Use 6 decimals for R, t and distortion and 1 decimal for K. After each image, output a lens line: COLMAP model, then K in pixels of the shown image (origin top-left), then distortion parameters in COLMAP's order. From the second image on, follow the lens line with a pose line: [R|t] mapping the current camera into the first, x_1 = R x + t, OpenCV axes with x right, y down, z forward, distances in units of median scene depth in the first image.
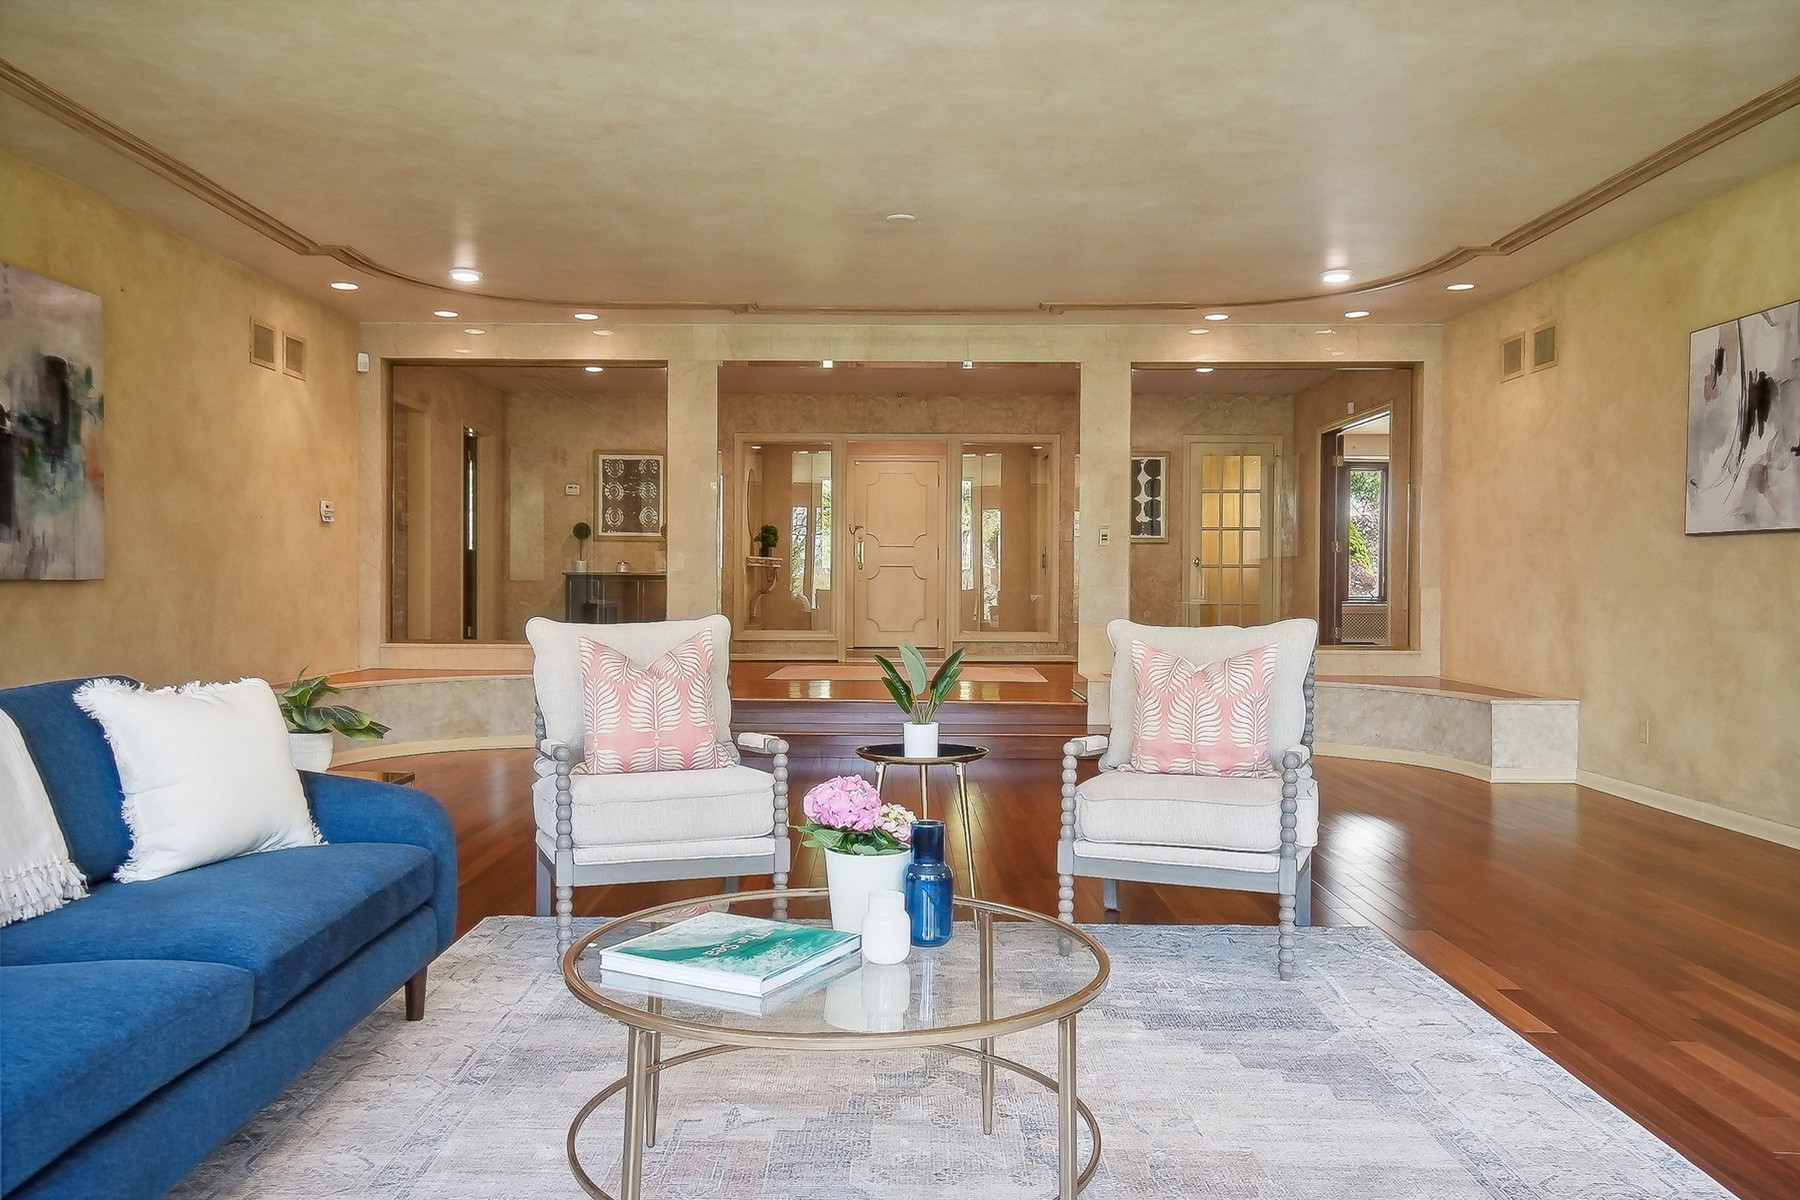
lens RADIAL K [[1383.6, 0, 902.0], [0, 1383.6, 612.1], [0, 0, 1]] dist [0.018311, 0.001603]
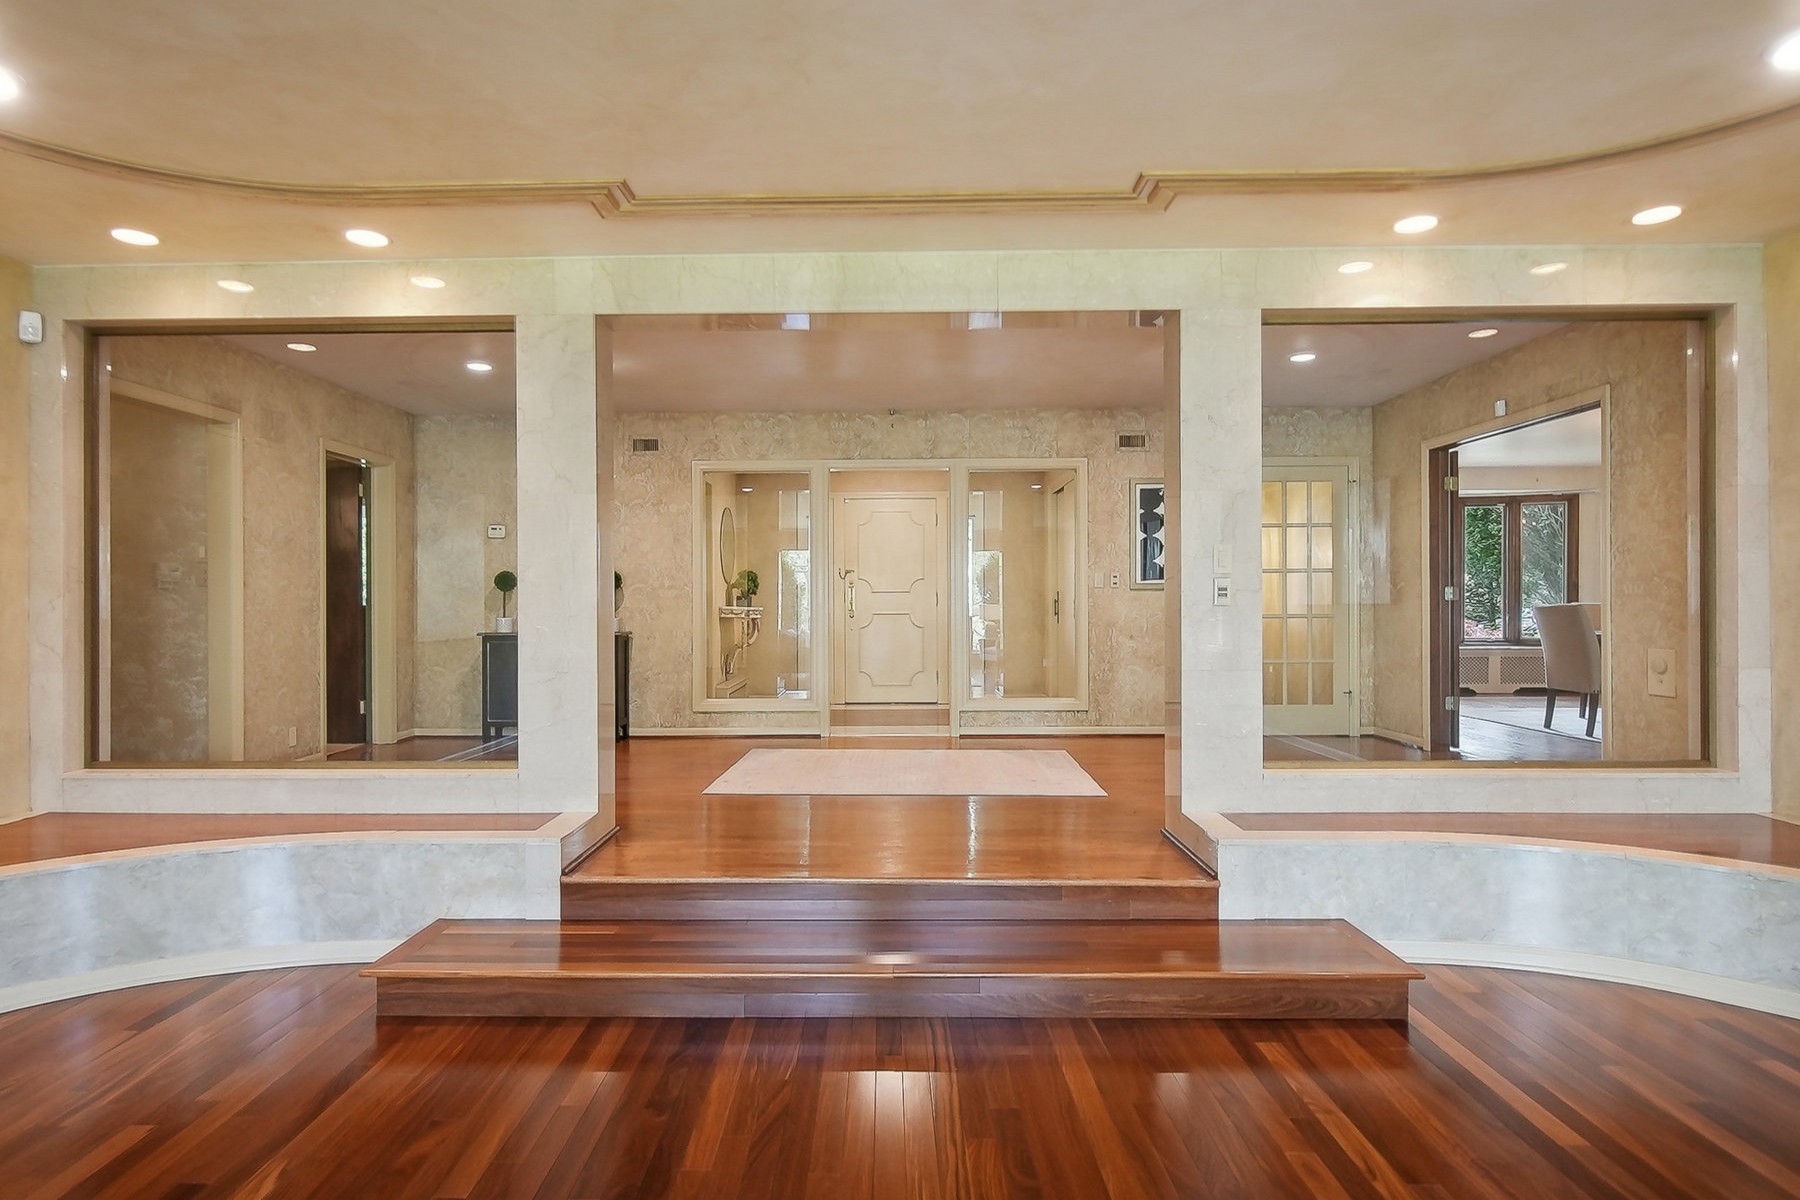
lens RADIAL K [[990.8, 0, 893.2], [0, 990.8, 599.7], [0, 0, 1]] dist [-0.003385, -0.000560]
pose [[0.999934, -0.009742, -0.006103, 0.001704], [0.009578, 0.999608, -0.026298, -0.030042], [0.006357, 0.026238, 0.999636, 0.414621]]
